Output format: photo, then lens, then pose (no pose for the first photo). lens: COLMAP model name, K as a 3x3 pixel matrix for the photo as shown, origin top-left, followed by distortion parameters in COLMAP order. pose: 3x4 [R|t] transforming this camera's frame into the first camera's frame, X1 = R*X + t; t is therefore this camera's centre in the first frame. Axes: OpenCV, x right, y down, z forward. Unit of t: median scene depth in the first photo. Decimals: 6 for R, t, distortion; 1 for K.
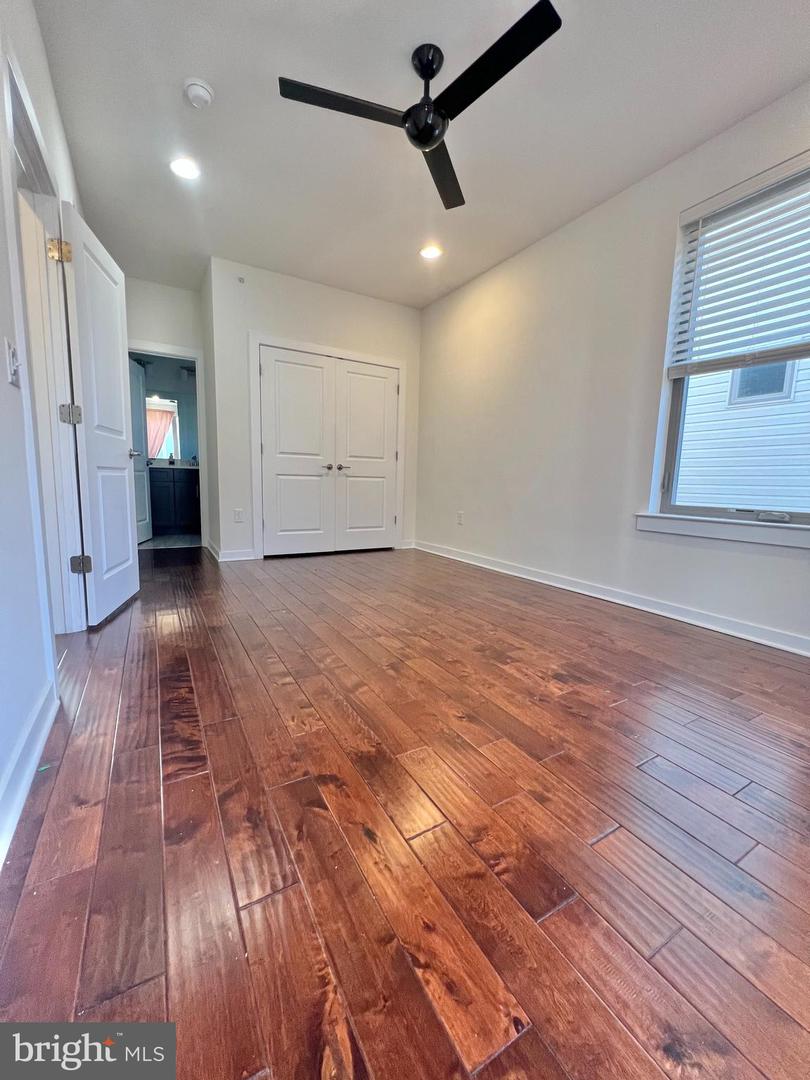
lens RADIAL K [[431.4, 0, 403.9], [0, 431.4, 539.8], [0, 0, 1]] dist [-0.002135, 0.001143]
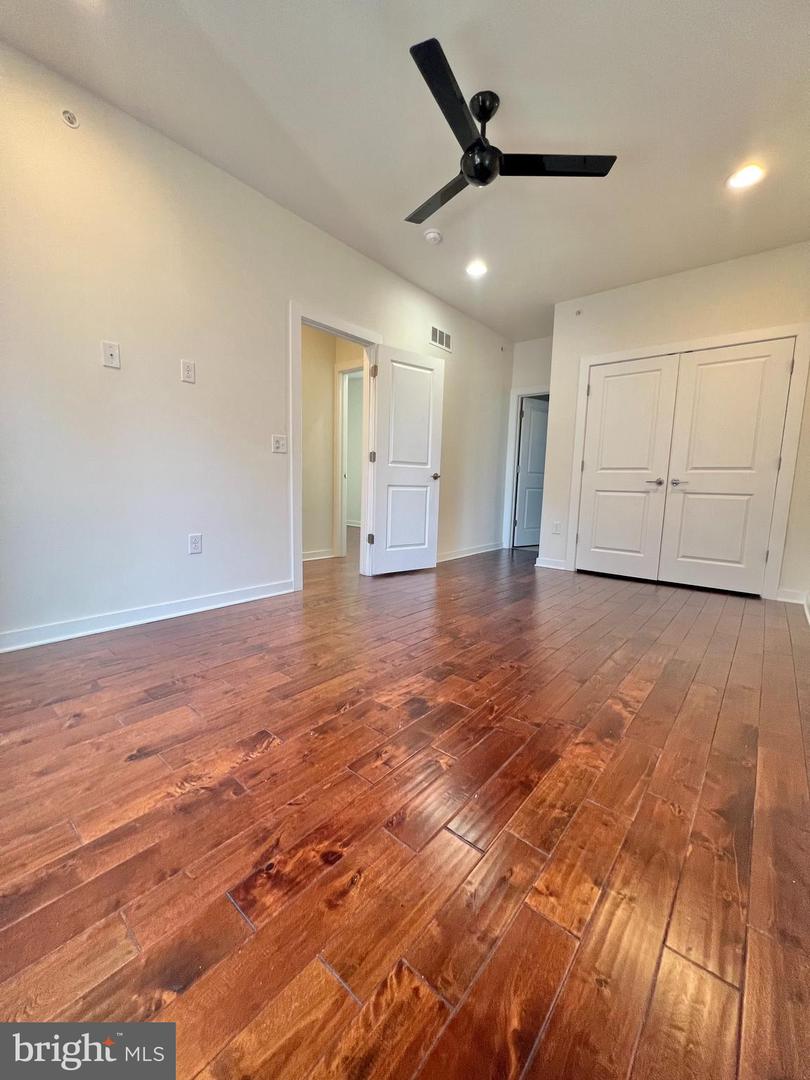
lens RADIAL K [[431.4, 0, 404.4], [0, 431.4, 536.4], [0, 0, 1]] dist [-0.002135, 0.001143]
pose [[0.333056, 0.096773, -0.937928, 0.993905], [-0.145096, 0.988132, 0.050429, -0.064928], [0.931677, 0.119294, 0.343144, 0.509769]]
